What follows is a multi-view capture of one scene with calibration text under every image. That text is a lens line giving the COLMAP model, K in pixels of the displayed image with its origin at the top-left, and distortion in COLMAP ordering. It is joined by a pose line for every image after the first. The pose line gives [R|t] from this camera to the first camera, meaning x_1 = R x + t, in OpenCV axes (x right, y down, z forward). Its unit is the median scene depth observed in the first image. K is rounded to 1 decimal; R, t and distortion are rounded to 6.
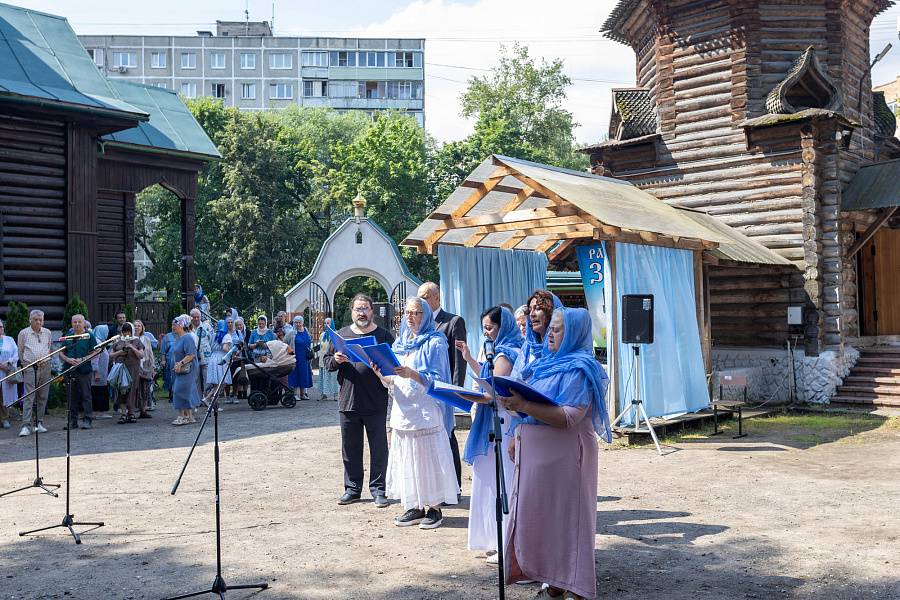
lens RADIAL K [[894.1, 0, 450.0], [0, 894.1, 300.0], [0, 0, 1]] dist [-0.013114, 0.005464]
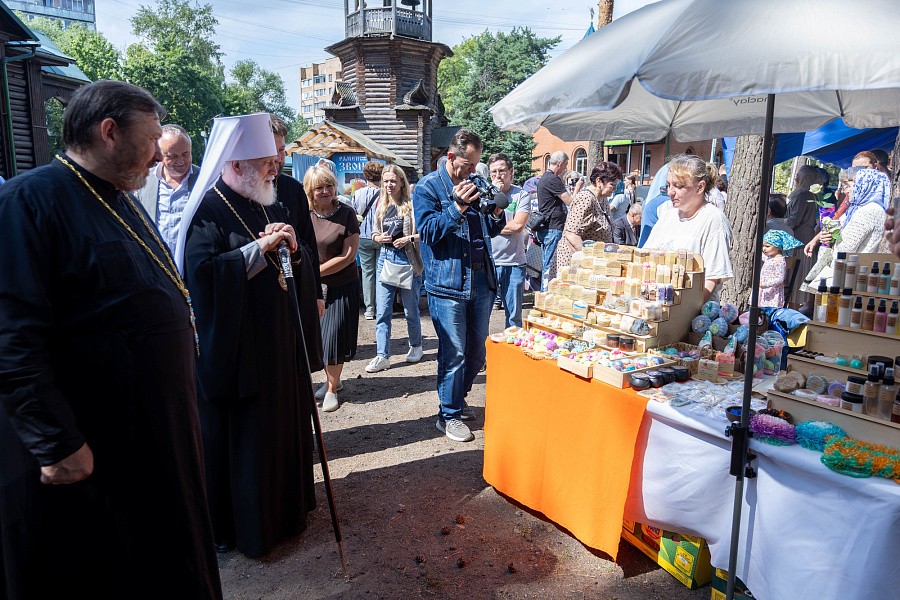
lens RADIAL K [[857.7, 0, 450.0], [0, 857.7, 300.0], [0, 0, 1]] dist [-0.004483, -0.000161]
pose [[0.842549, -0.037684, 0.537300, -0.814034], [-0.039457, 0.990551, 0.131347, 0.010282], [-0.537173, -0.131867, 0.833101, -1.090381]]
